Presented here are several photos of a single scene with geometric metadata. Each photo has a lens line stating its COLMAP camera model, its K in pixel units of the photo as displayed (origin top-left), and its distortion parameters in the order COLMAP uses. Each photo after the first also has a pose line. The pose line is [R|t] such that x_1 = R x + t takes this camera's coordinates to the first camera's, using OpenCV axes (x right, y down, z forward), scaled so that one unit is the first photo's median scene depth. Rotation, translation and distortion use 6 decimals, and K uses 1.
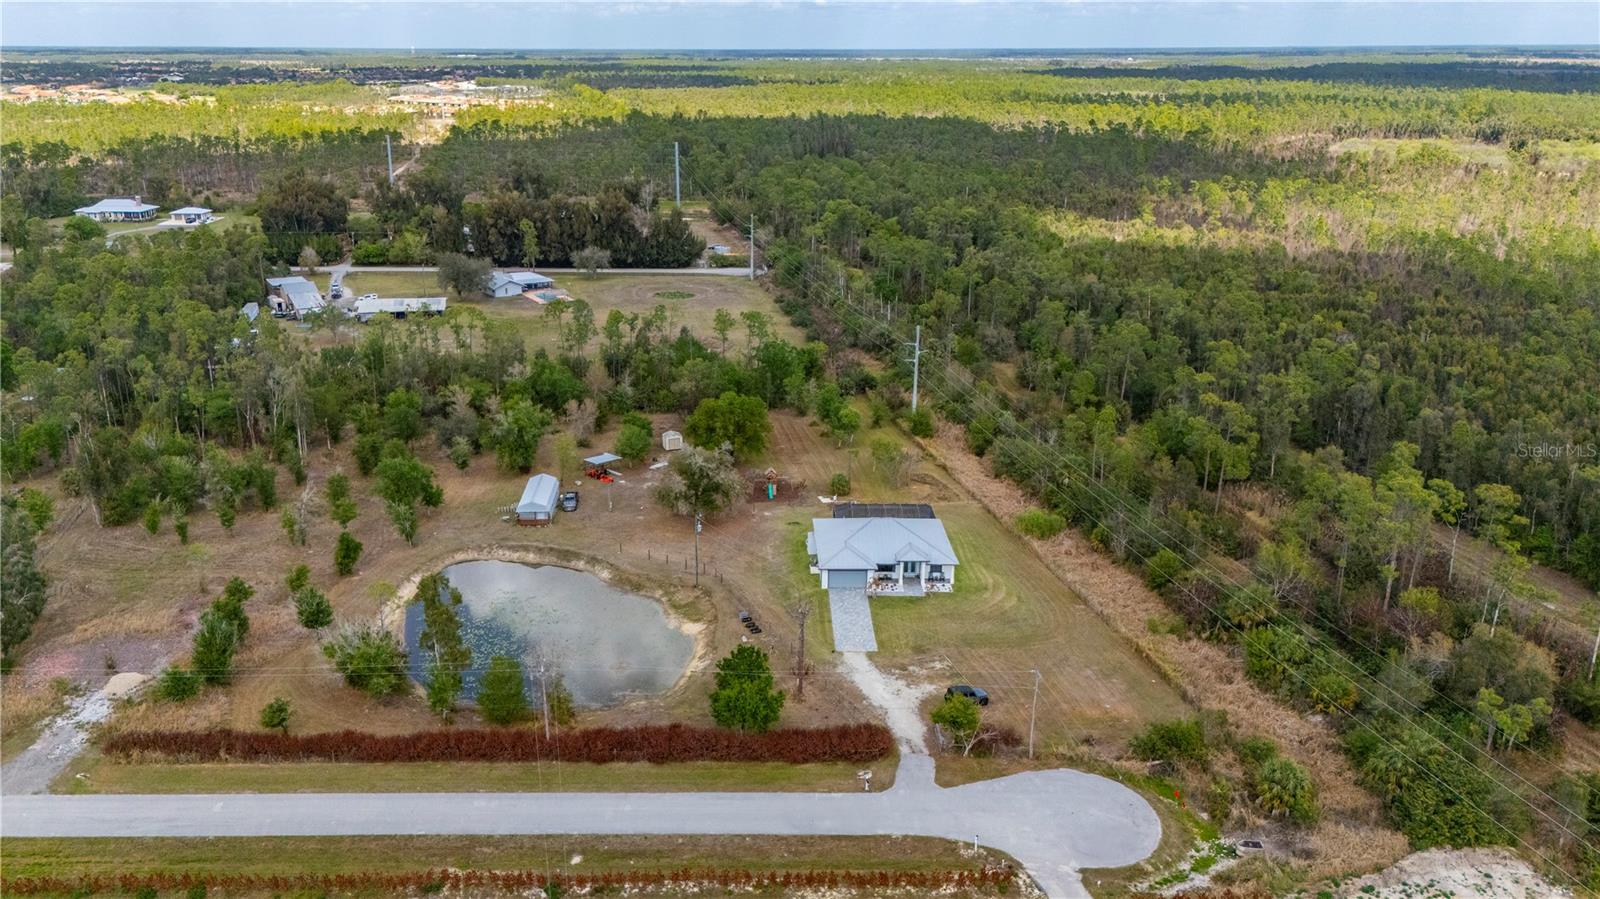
lens RADIAL K [[1198.4, 0, 752.4], [0, 1198.4, 448.6], [0, 0, 1]] dist [0.104641, -0.158764]
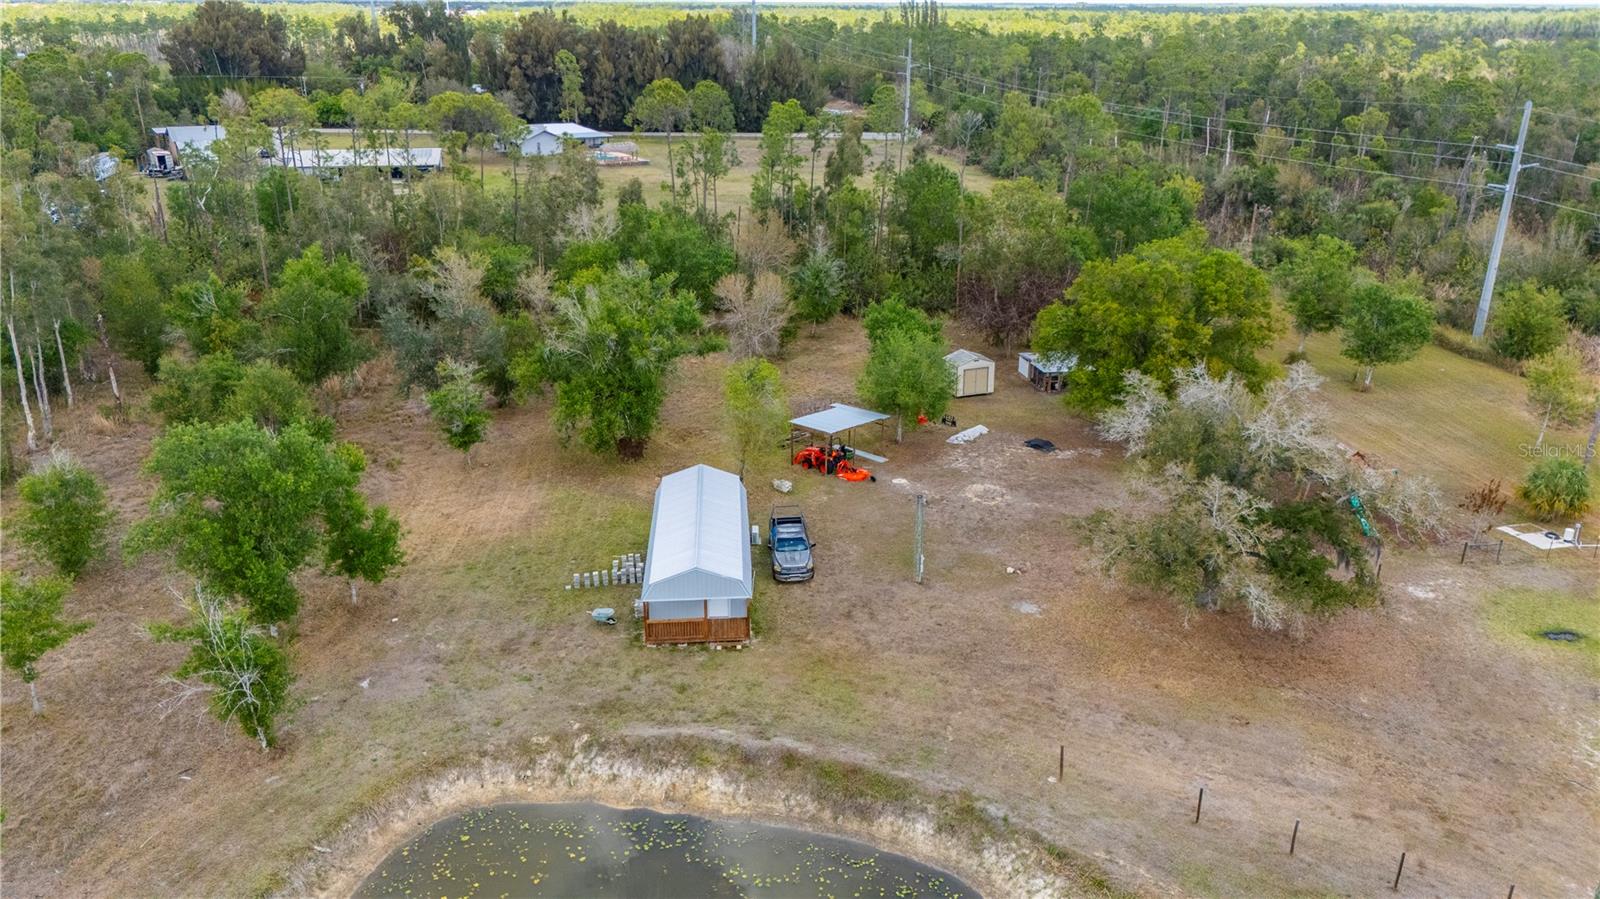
lens RADIAL K [[1169.5, 0, 797.7], [0, 1169.5, 447.5], [0, 0, 1]] dist [0.078419, -0.072471]
pose [[0.999569, -0.005059, 0.028931, -0.167705], [0.003879, 0.999164, 0.040704, 0.002863], [-0.029113, -0.040575, 0.998752, 0.717760]]
